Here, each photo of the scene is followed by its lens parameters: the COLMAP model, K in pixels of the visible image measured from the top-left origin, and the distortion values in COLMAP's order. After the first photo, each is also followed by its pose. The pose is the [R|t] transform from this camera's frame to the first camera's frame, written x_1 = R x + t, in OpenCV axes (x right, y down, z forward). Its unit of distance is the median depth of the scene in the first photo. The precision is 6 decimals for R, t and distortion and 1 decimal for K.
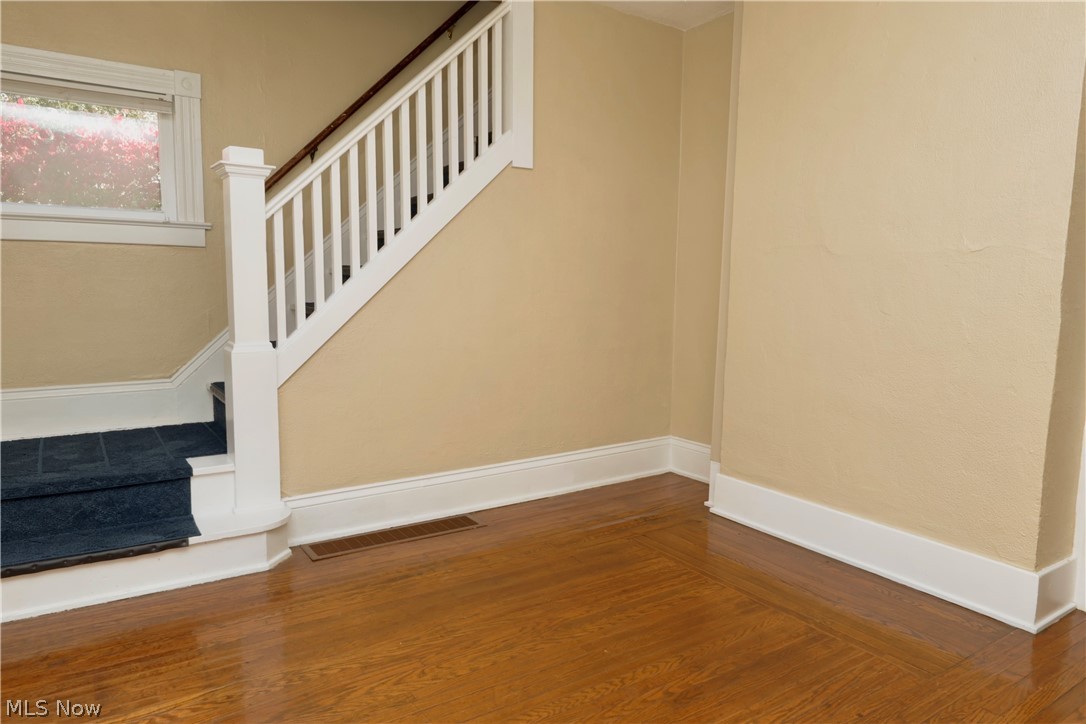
lens RADIAL K [[713.7, 0, 553.8], [0, 713.7, 361.0], [0, 0, 1]] dist [0.005098, -0.002872]
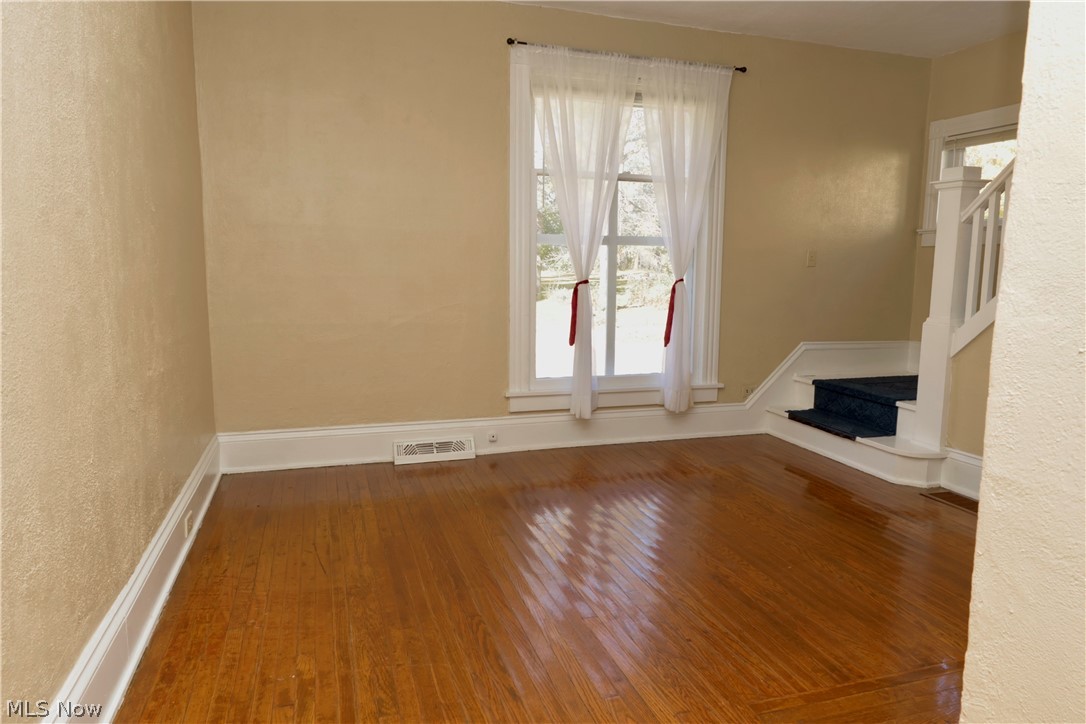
lens RADIAL K [[713.7, 0, 553.8], [0, 713.7, 361.0], [0, 0, 1]] dist [0.005098, -0.002872]
pose [[-0.288772, 0.106589, -0.951446, 1.255822], [-0.125361, 0.981018, 0.147950, -0.066546], [0.949155, 0.161998, -0.269928, 0.850155]]
